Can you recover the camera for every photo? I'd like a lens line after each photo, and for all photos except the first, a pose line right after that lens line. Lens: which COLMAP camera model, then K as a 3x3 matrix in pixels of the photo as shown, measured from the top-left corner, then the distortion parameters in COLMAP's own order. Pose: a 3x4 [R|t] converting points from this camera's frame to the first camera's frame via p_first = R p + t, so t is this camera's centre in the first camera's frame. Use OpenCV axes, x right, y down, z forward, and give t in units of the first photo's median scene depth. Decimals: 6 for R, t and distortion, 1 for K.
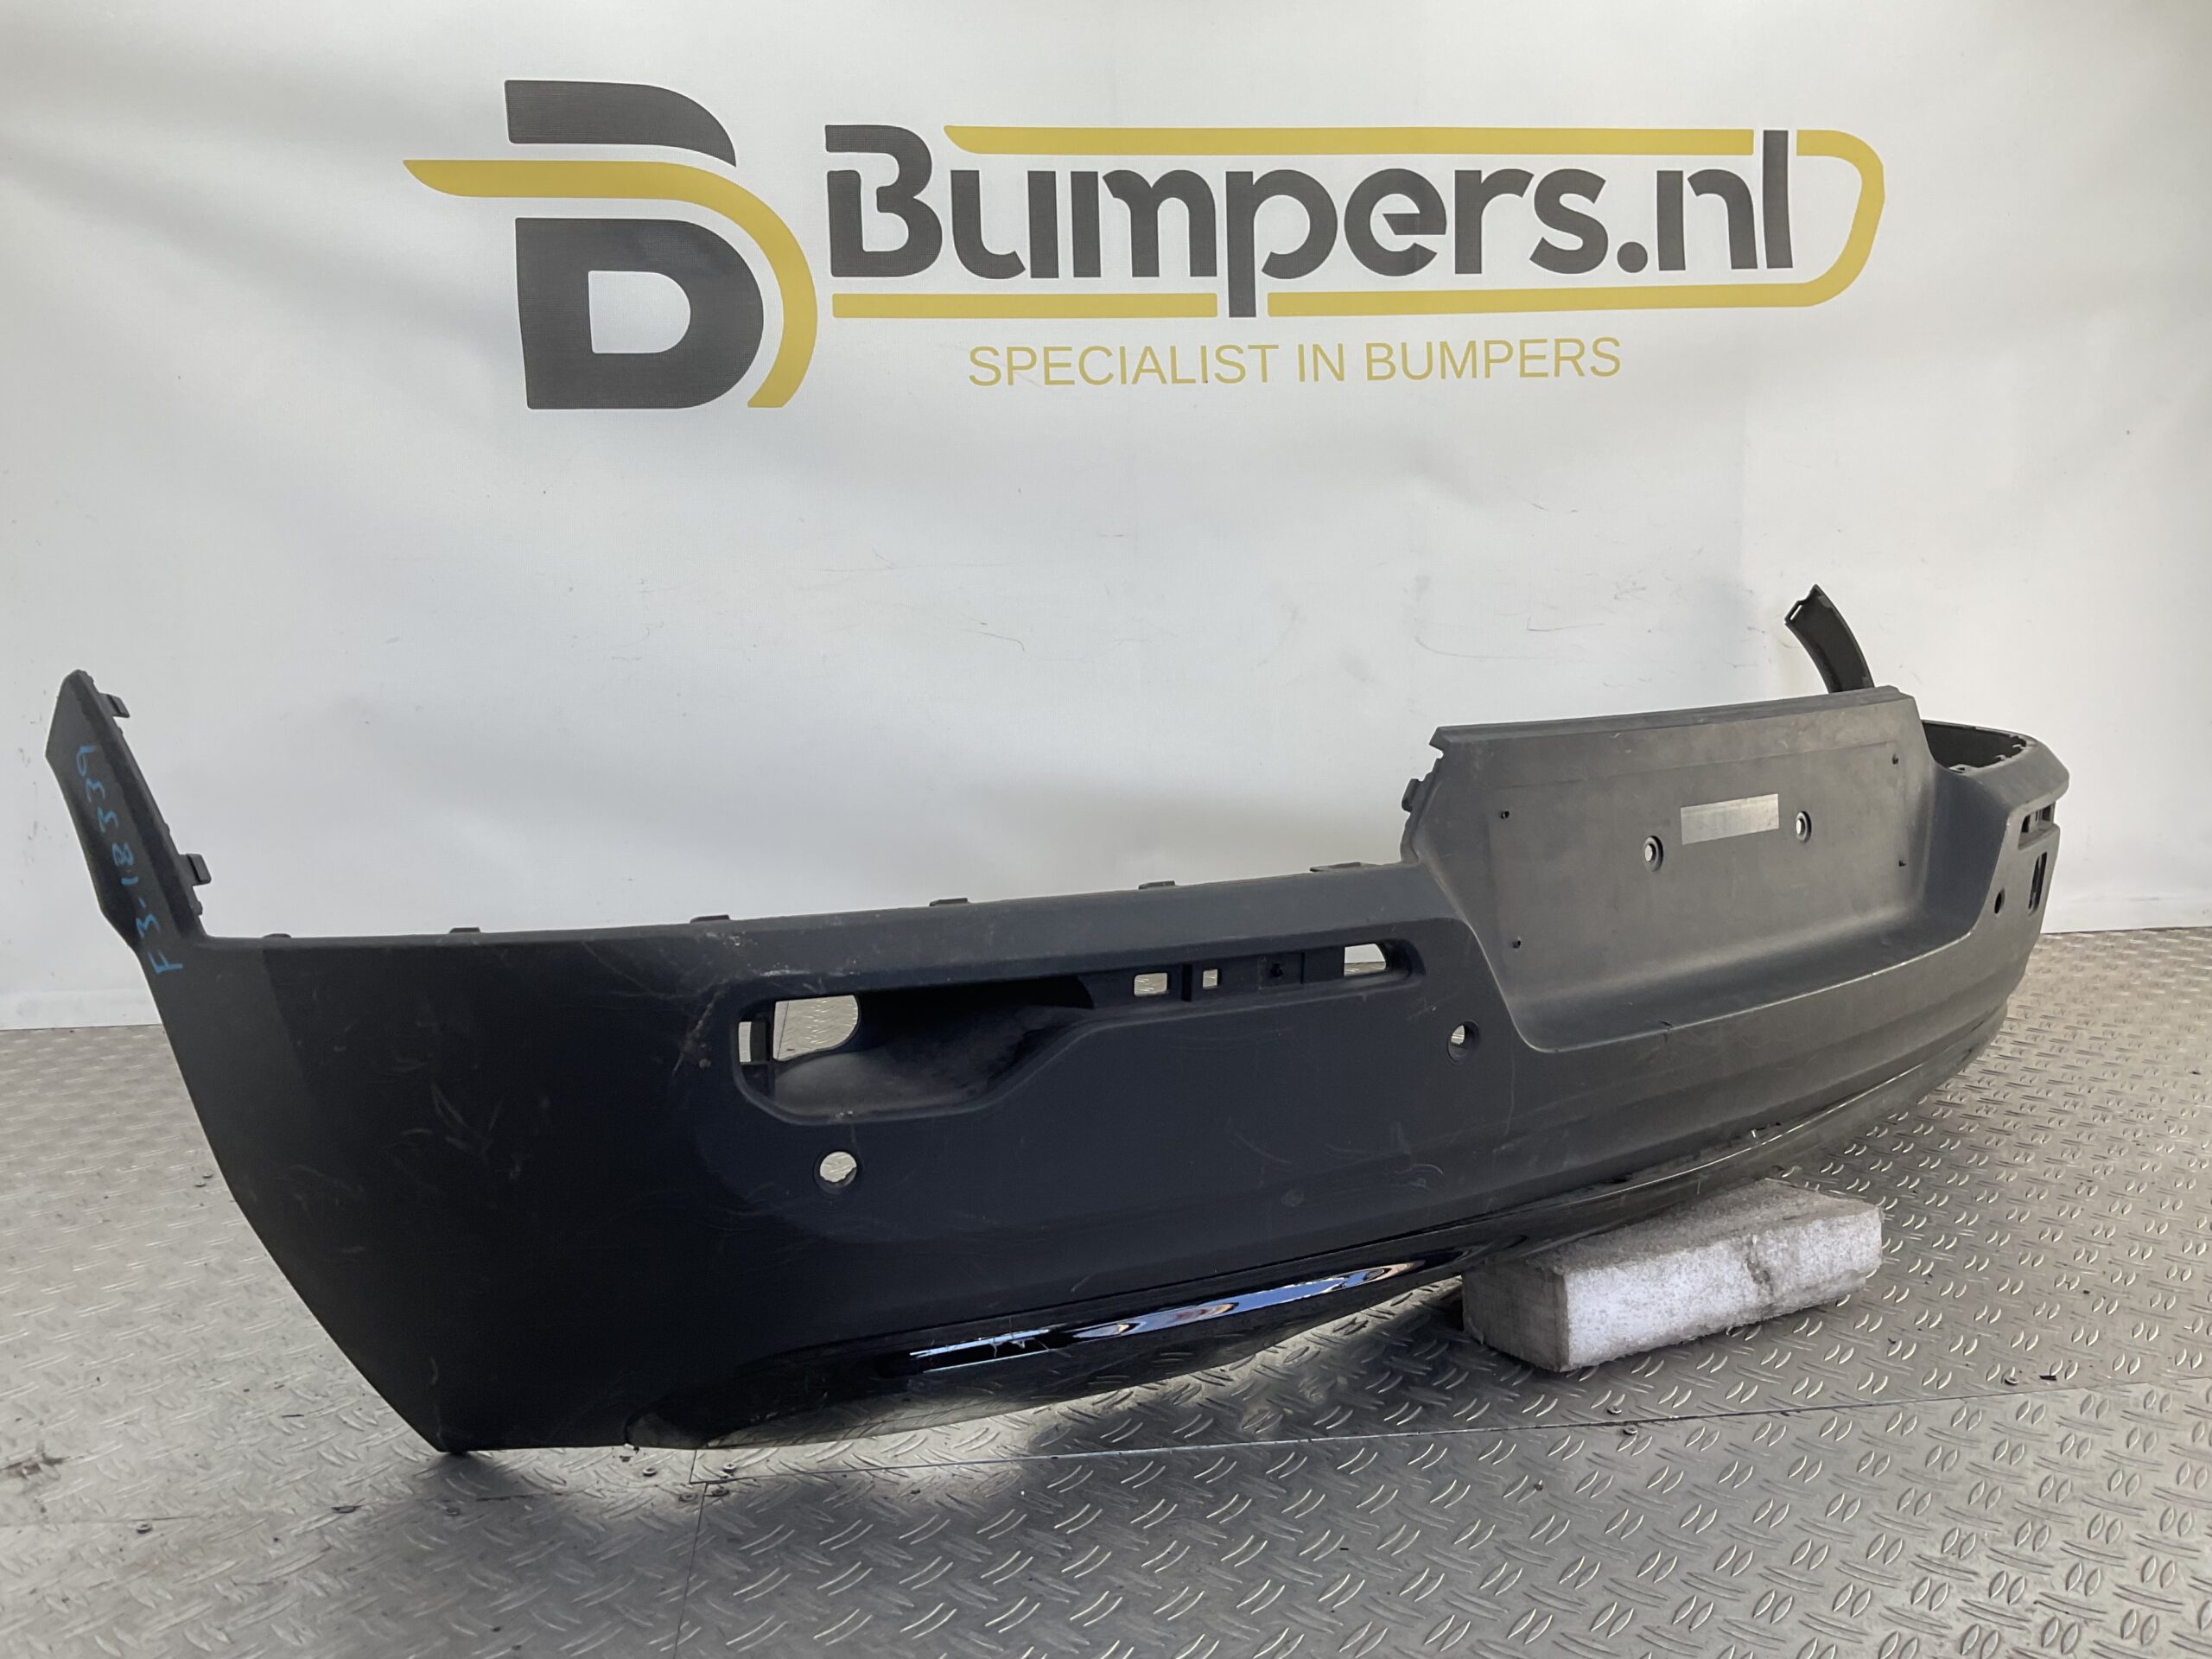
lens RADIAL K [[1847.4, 0, 1110.1], [0, 1847.4, 843.1], [0, 0, 1]] dist [0.029358, -0.102318]
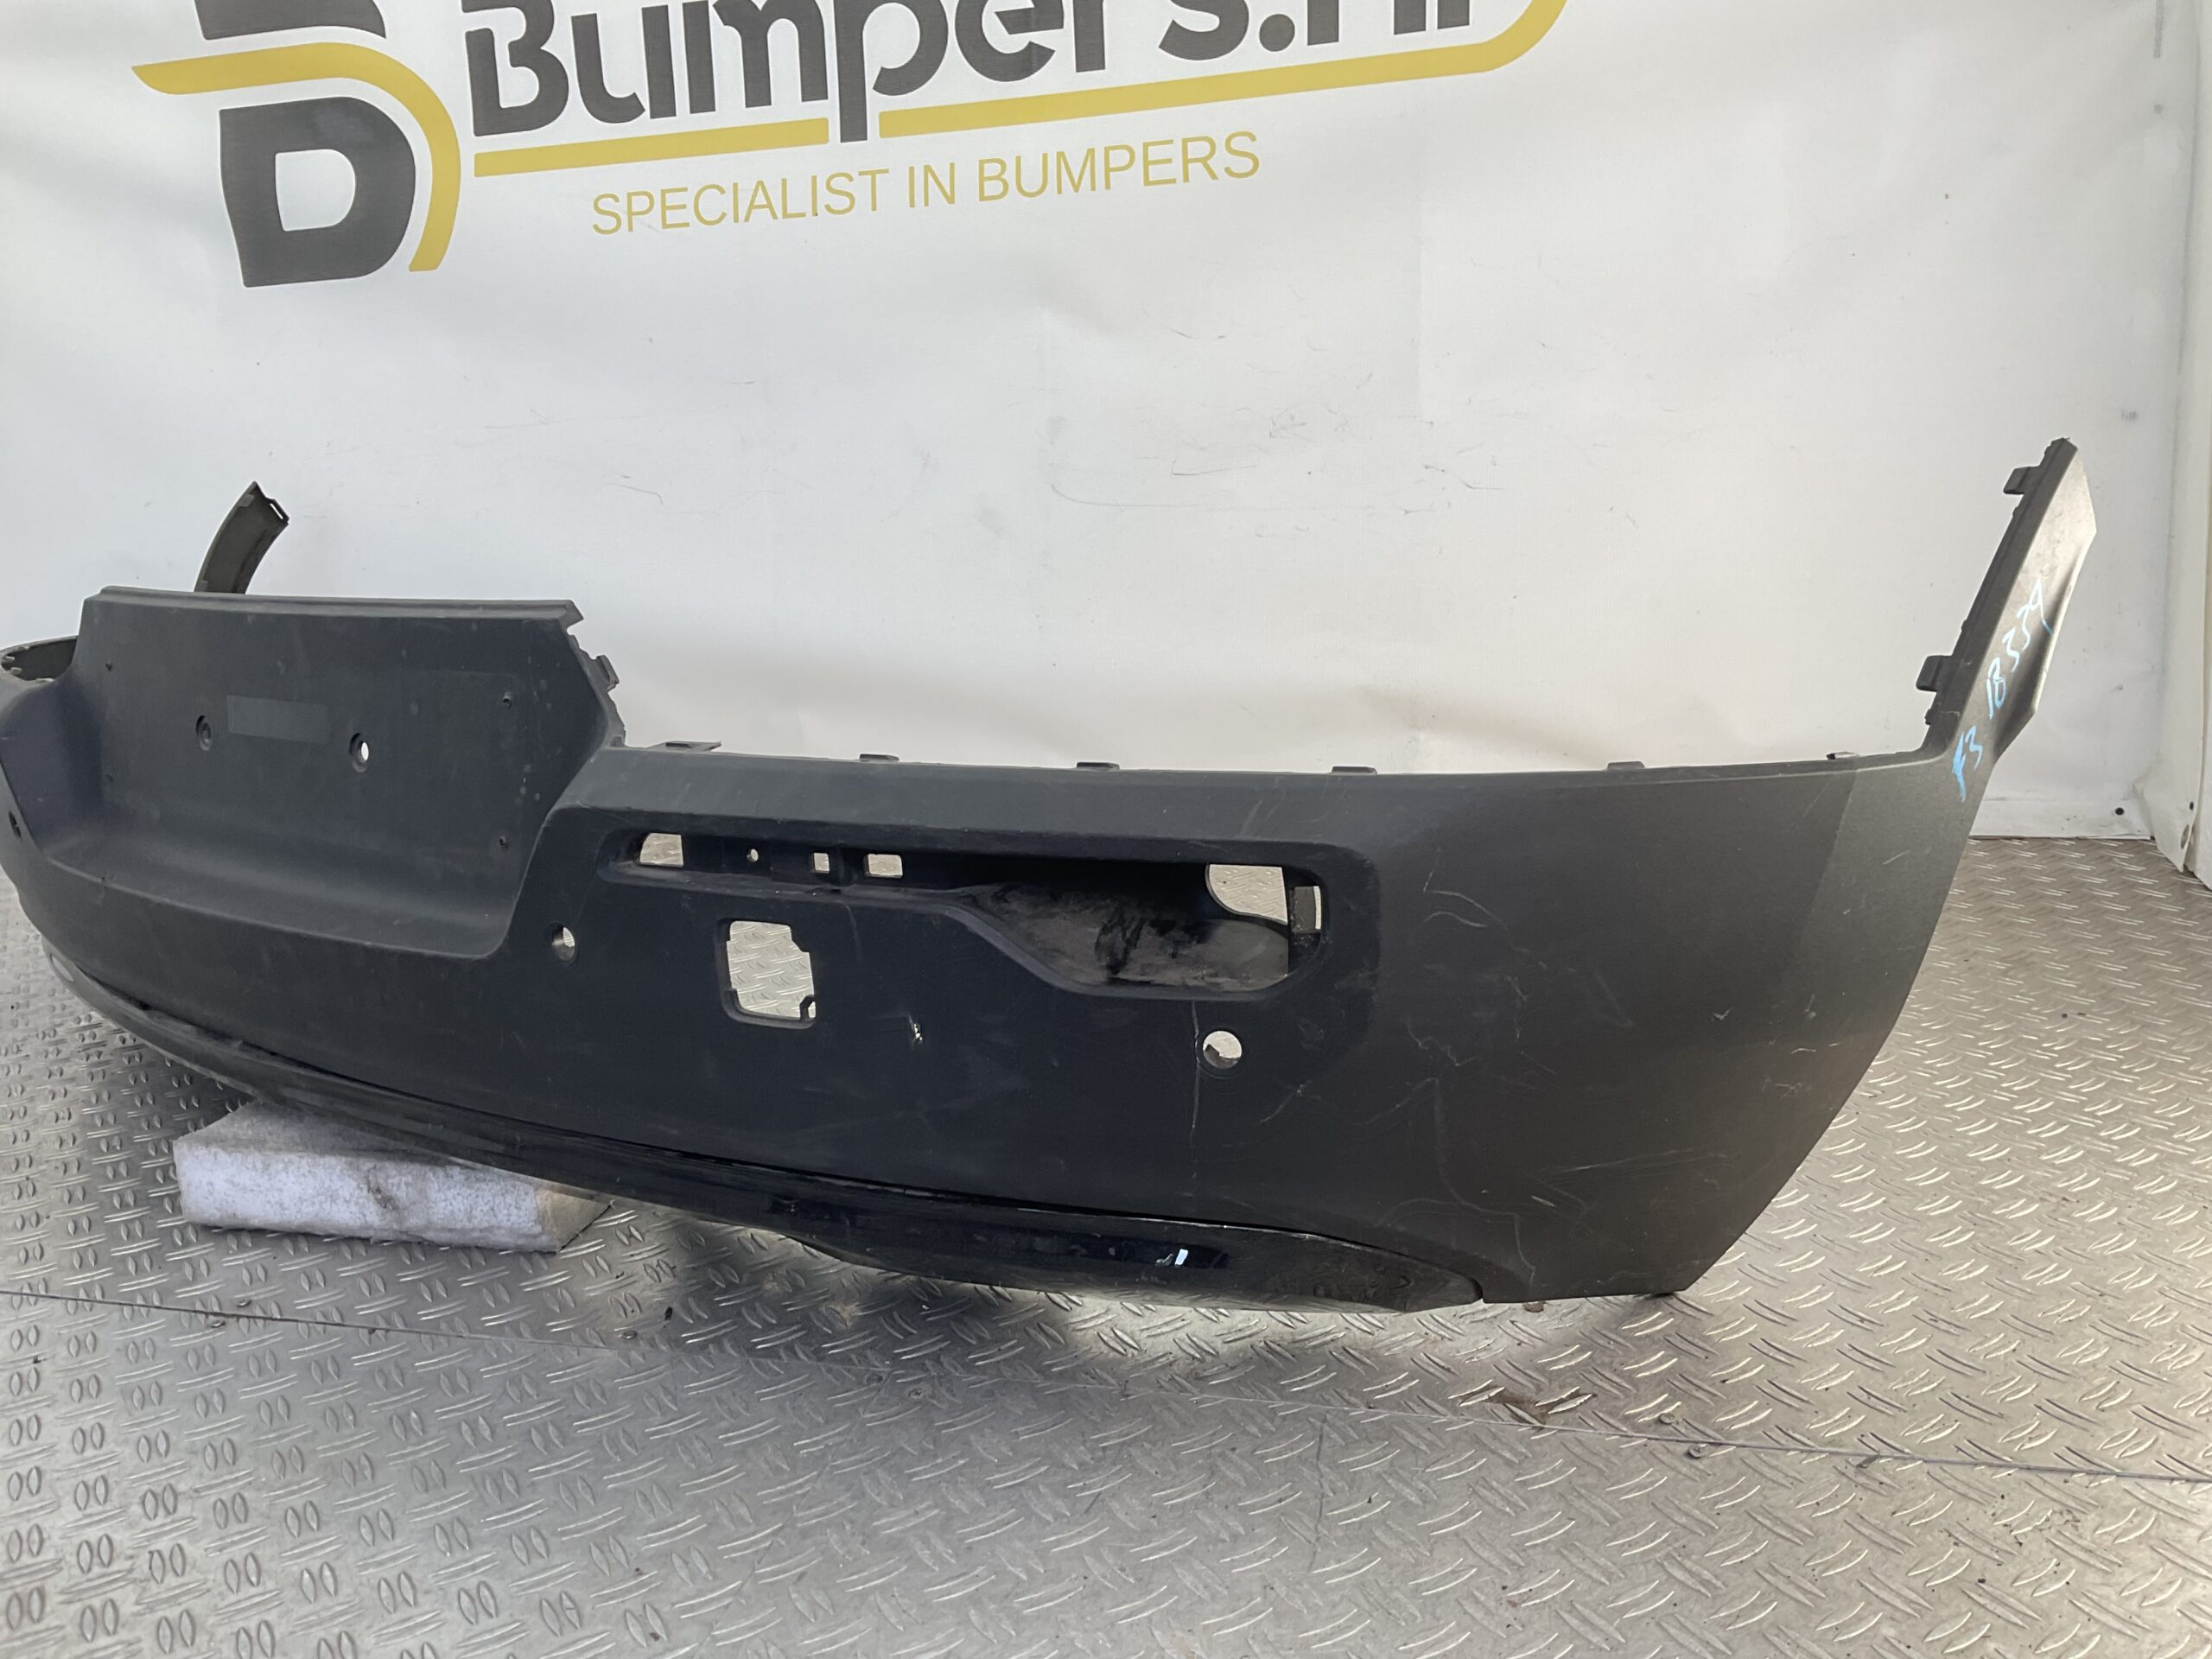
lens RADIAL K [[1847.4, 0, 1249.6], [0, 1847.4, 848.9], [0, 0, 1]] dist [0.029358, -0.102318]
pose [[0.929375, 0.060574, -0.364134, 0.624702], [-0.026987, 0.994954, 0.096634, -0.023086], [0.368150, -0.079982, 0.926320, 0.175230]]
